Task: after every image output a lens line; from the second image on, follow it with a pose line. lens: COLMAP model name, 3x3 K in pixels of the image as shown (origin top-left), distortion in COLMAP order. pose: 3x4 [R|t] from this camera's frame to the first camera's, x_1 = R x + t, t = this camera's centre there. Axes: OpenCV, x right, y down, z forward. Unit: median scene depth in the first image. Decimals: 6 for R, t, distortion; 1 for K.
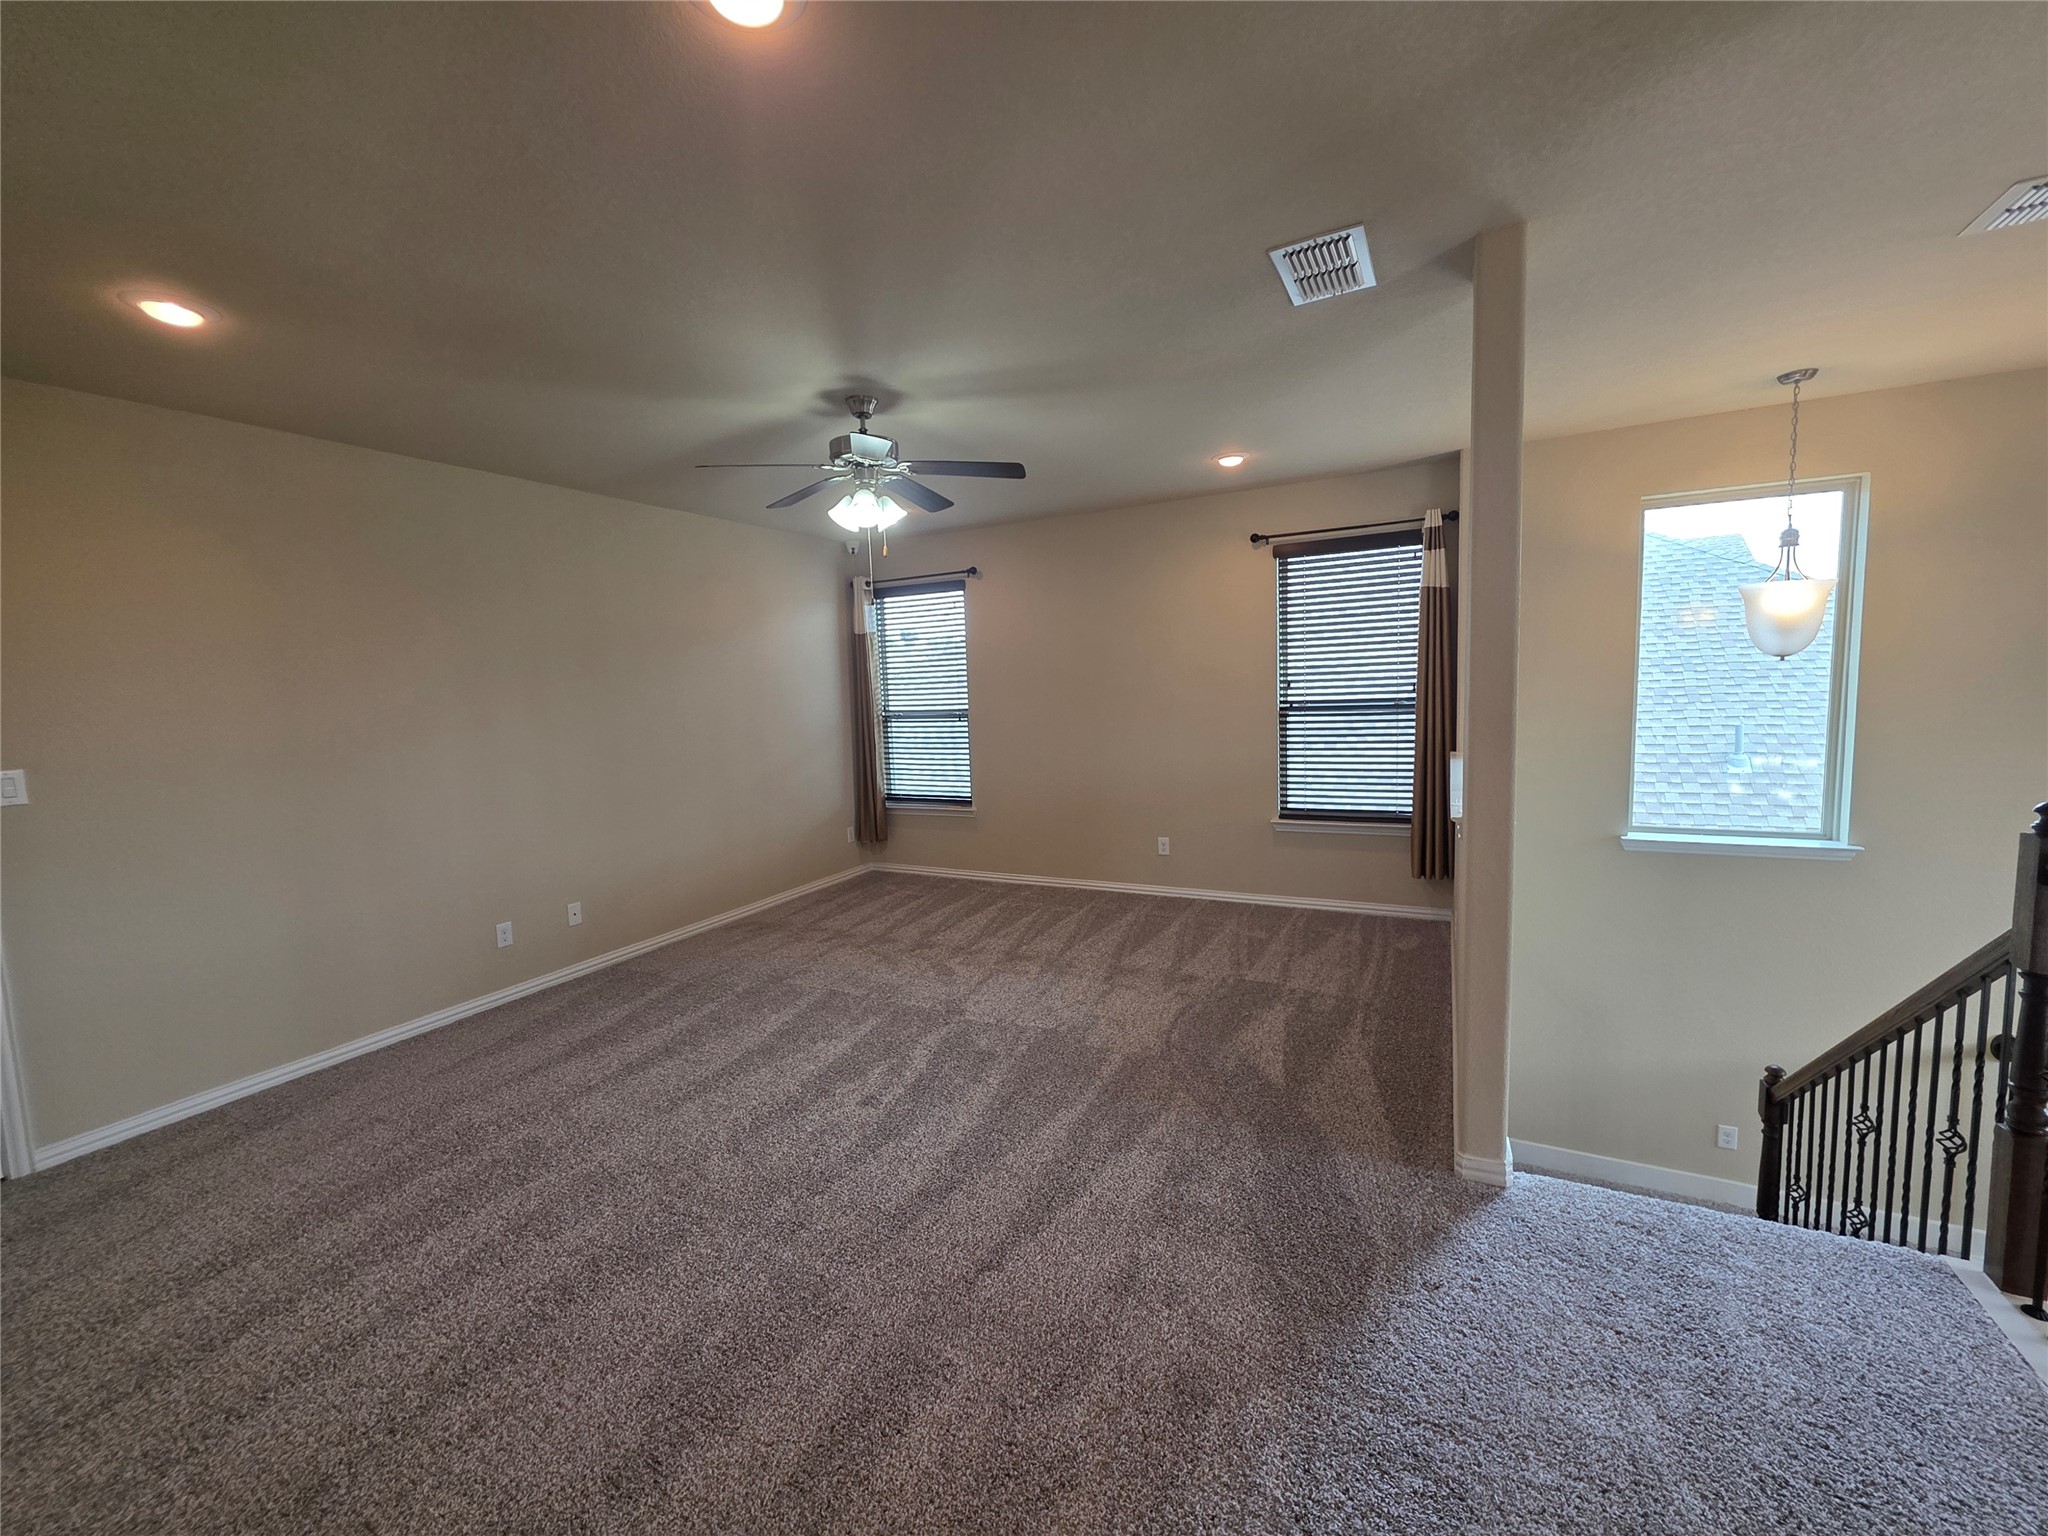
lens RADIAL K [[821.1, 0, 1016.6], [0, 821.1, 763.5], [0, 0, 1]] dist [0.002038, -0.000659]
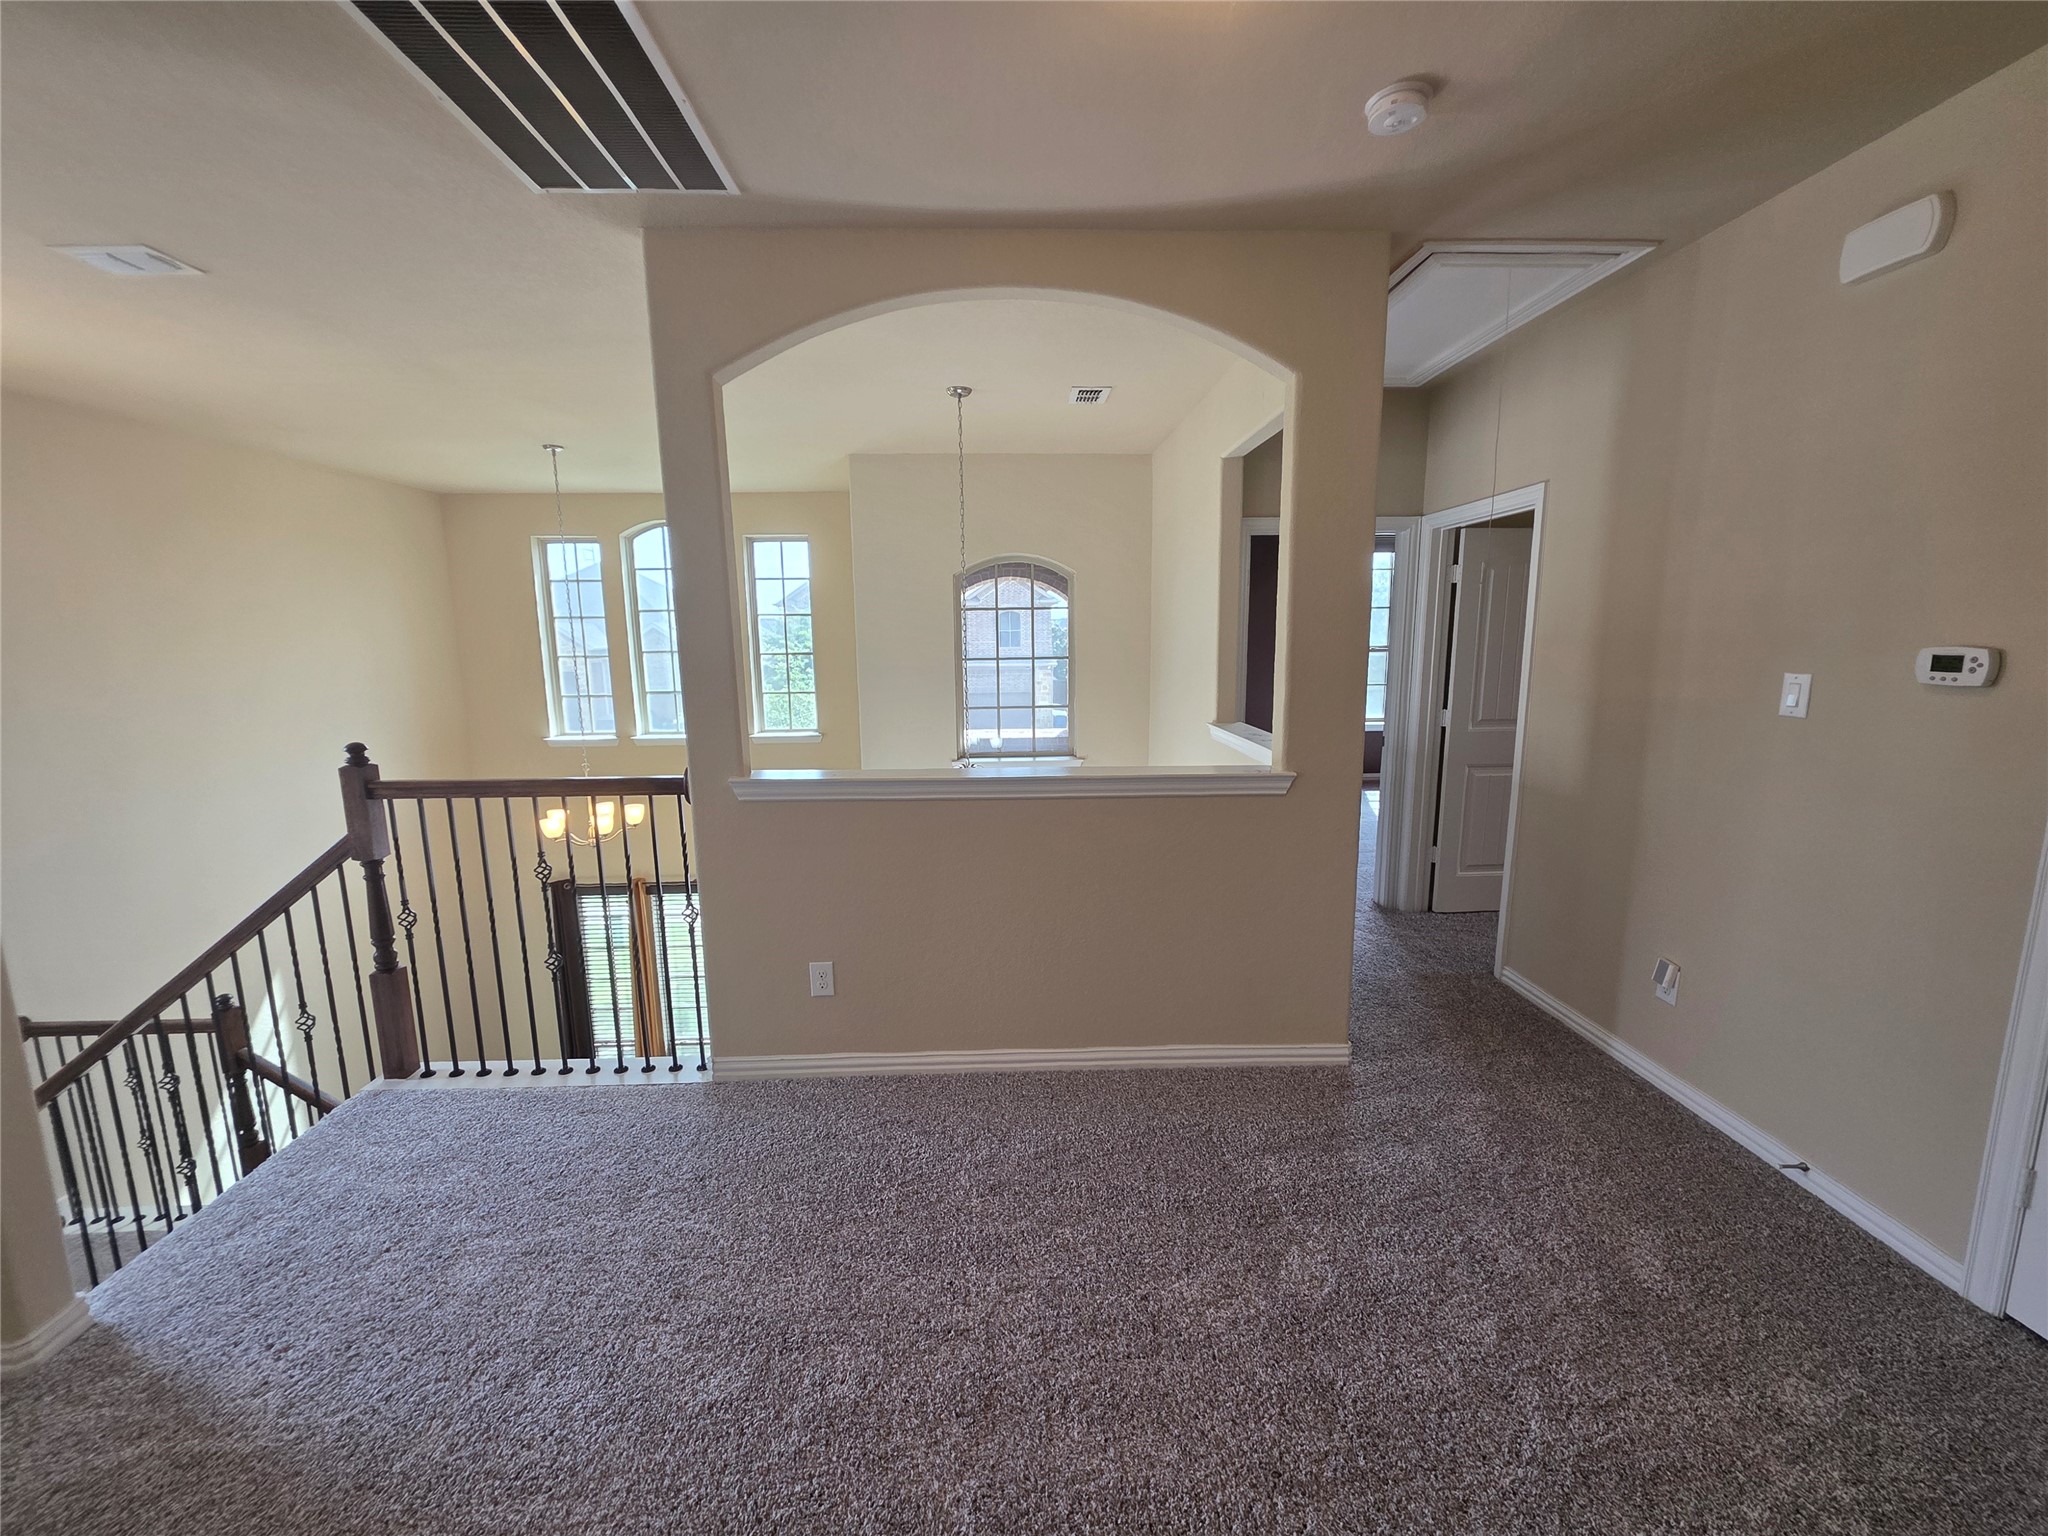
lens RADIAL K [[821.1, 0, 1015.6], [0, 821.1, 771.7], [0, 0, 1]] dist [0.002038, -0.000659]
pose [[-0.475052, -0.114341, 0.872498, -0.265345], [0.120337, 0.973765, 0.193132, -0.020703], [-0.871691, 0.196741, -0.448830, 0.304092]]
